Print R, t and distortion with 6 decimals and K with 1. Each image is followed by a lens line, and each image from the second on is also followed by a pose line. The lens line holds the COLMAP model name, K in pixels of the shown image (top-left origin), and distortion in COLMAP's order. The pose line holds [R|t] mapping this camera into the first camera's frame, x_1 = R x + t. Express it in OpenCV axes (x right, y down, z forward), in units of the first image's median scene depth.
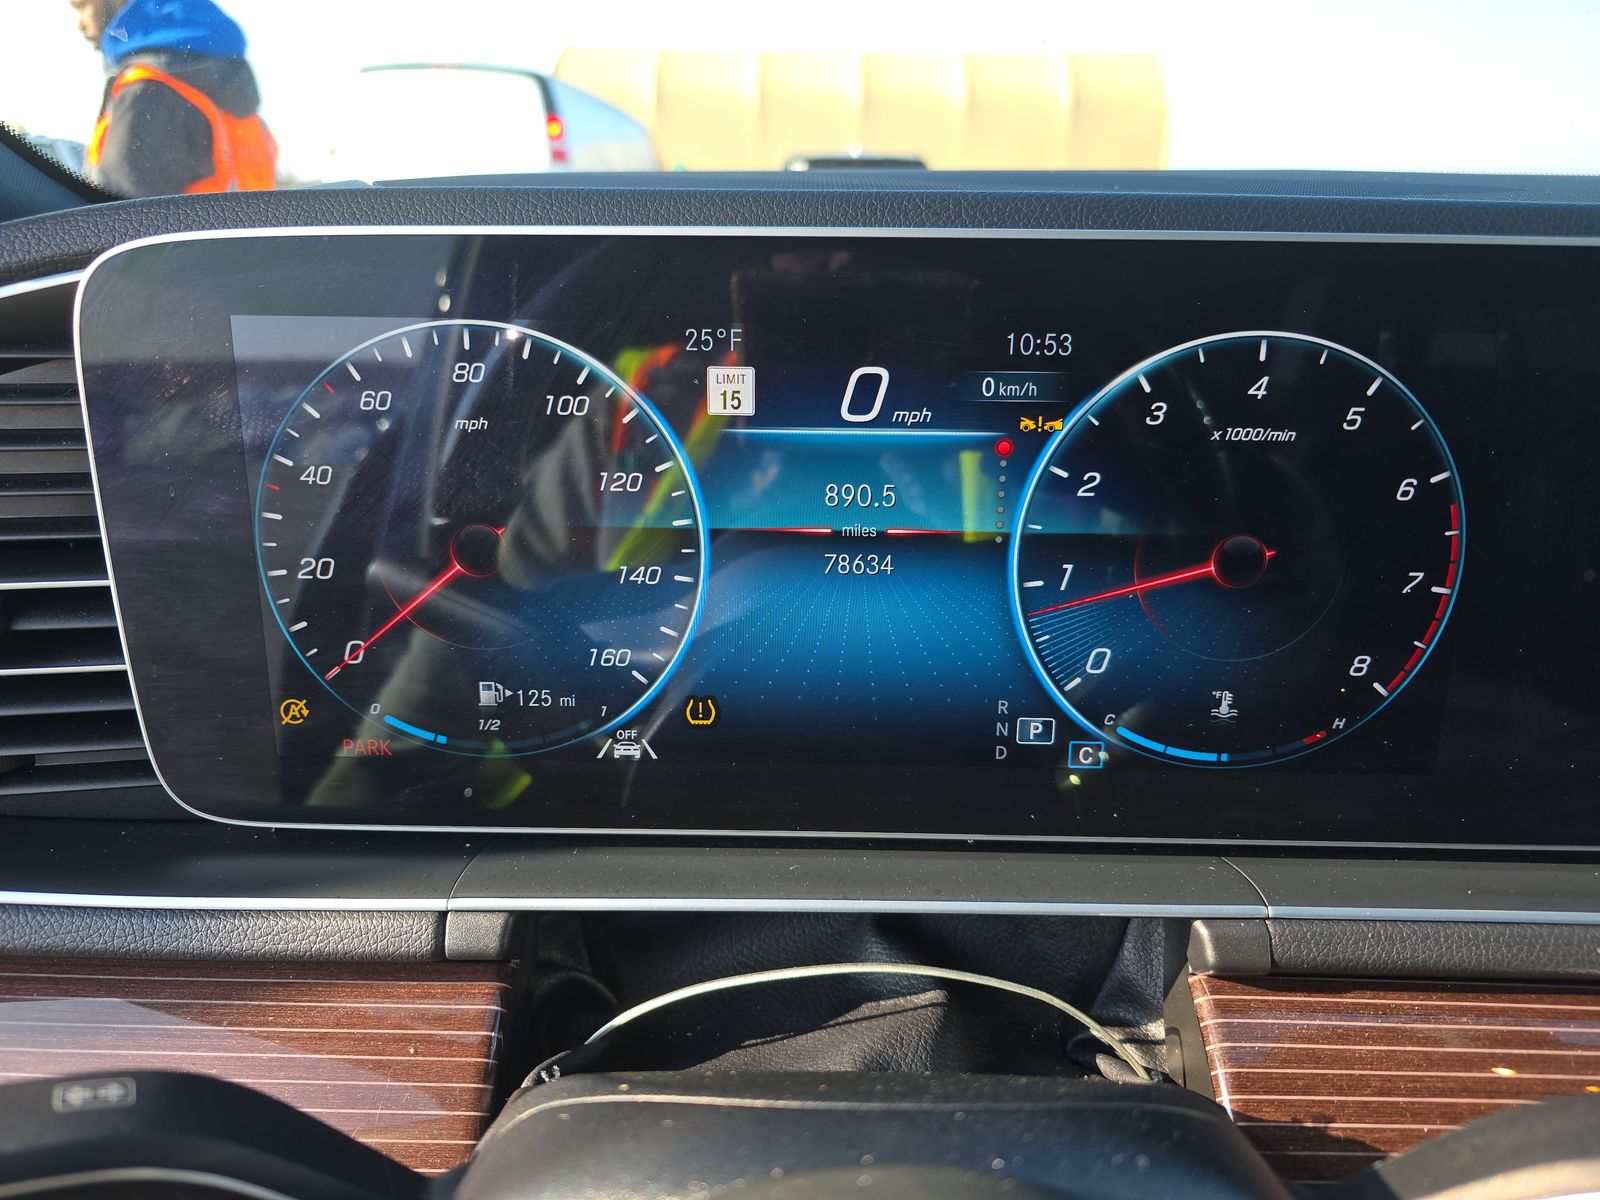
lens RADIAL K [[1091.0, 0, 796.9], [0, 1091.0, 596.7], [0, 0, 1]] dist [0.026813, -0.026695]
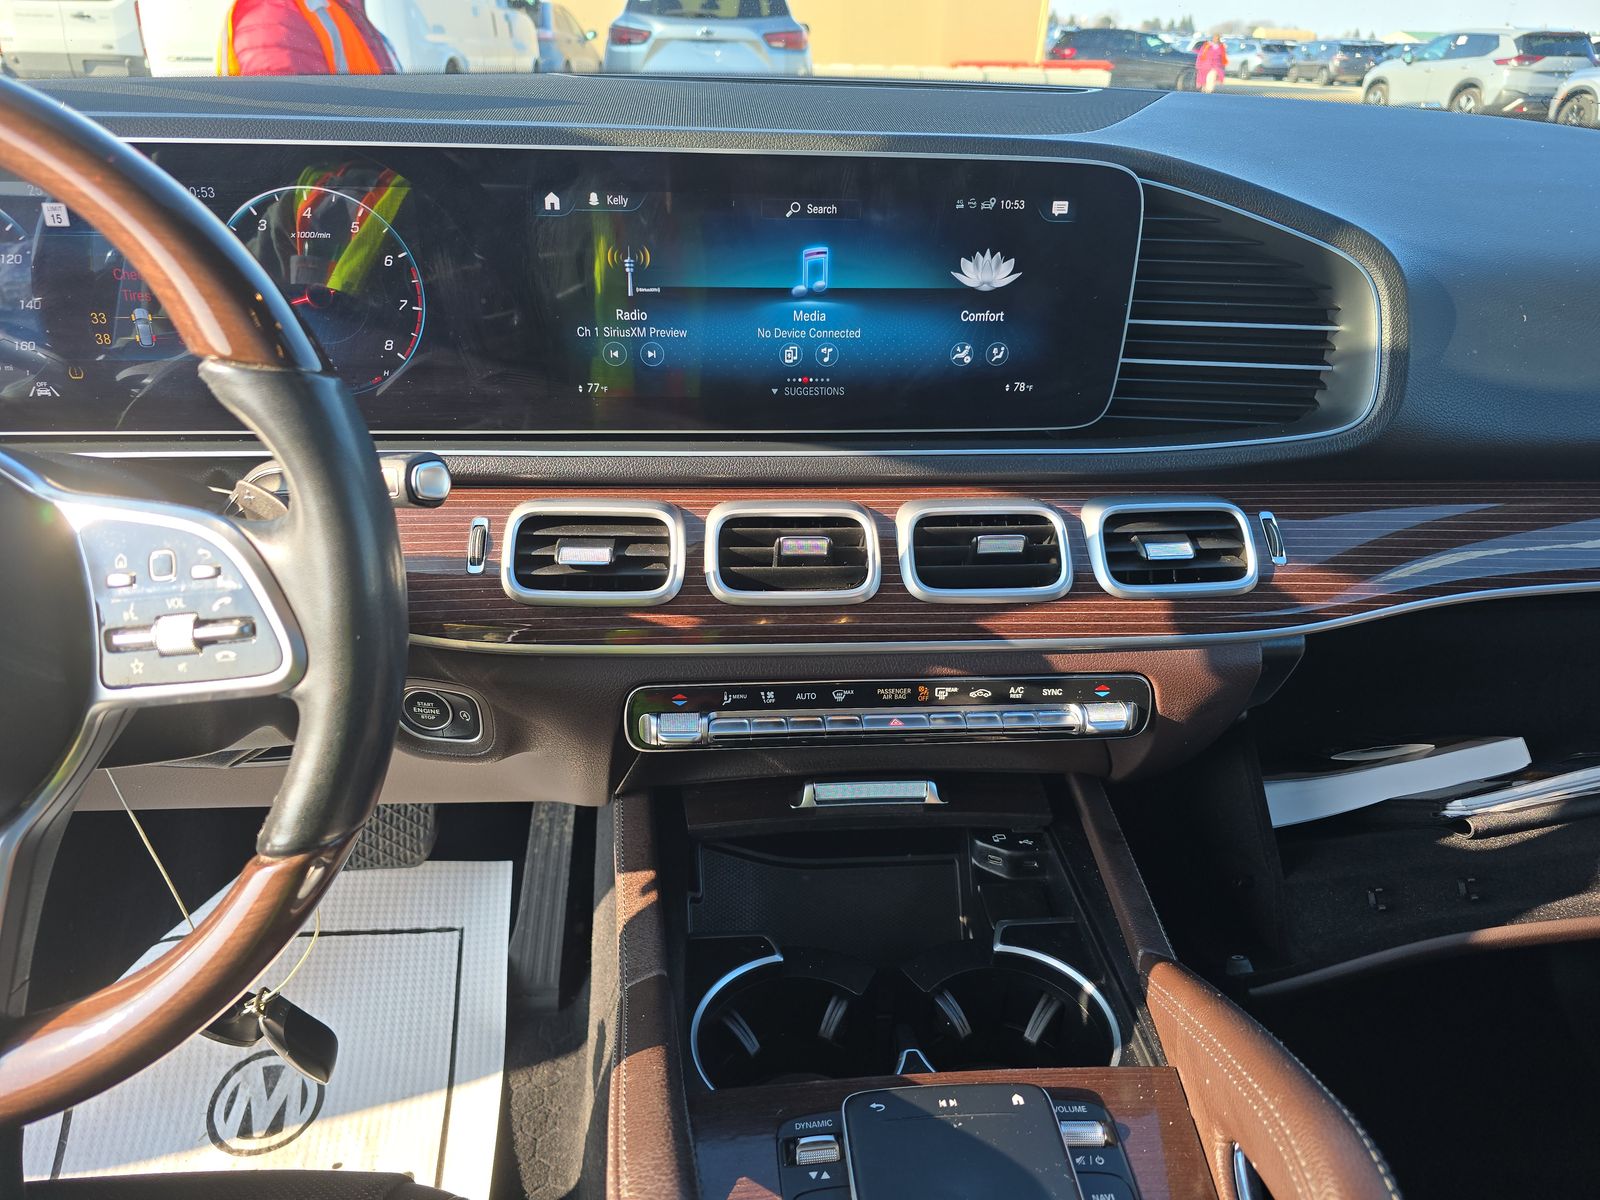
lens RADIAL K [[1091.0, 0, 799.6], [0, 1091.0, 610.3], [0, 0, 1]] dist [0.026813, -0.026695]
pose [[0.995244, -0.035906, 0.090556, 1.159547], [0.021568, 0.987742, 0.154601, 0.276498], [-0.094997, -0.151913, 0.983818, -1.373424]]
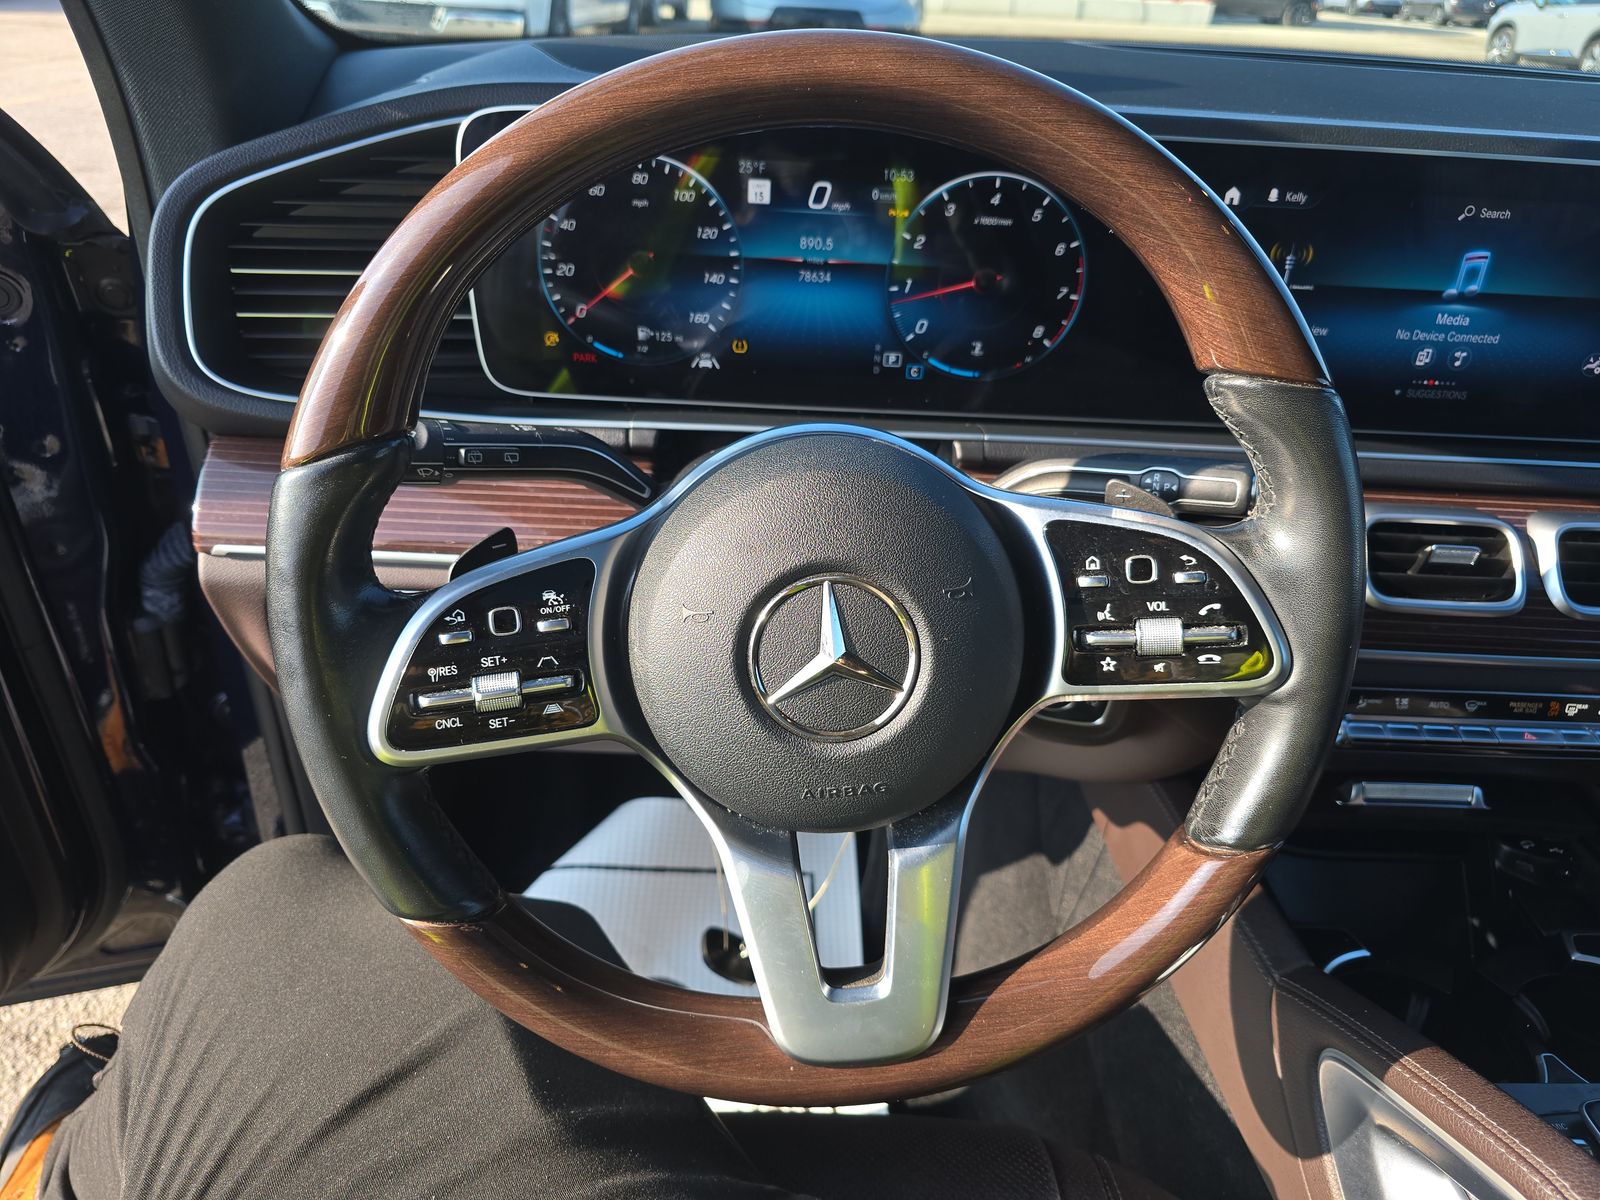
lens RADIAL K [[1091.0, 0, 793.3], [0, 1091.0, 591.0], [0, 0, 1]] dist [0.026813, -0.026695]
pose [[0.998437, 0.018527, 0.052724, -0.091975], [-0.028851, 0.978882, 0.202381, 0.147797], [-0.047861, -0.203586, 0.977886, -1.297882]]
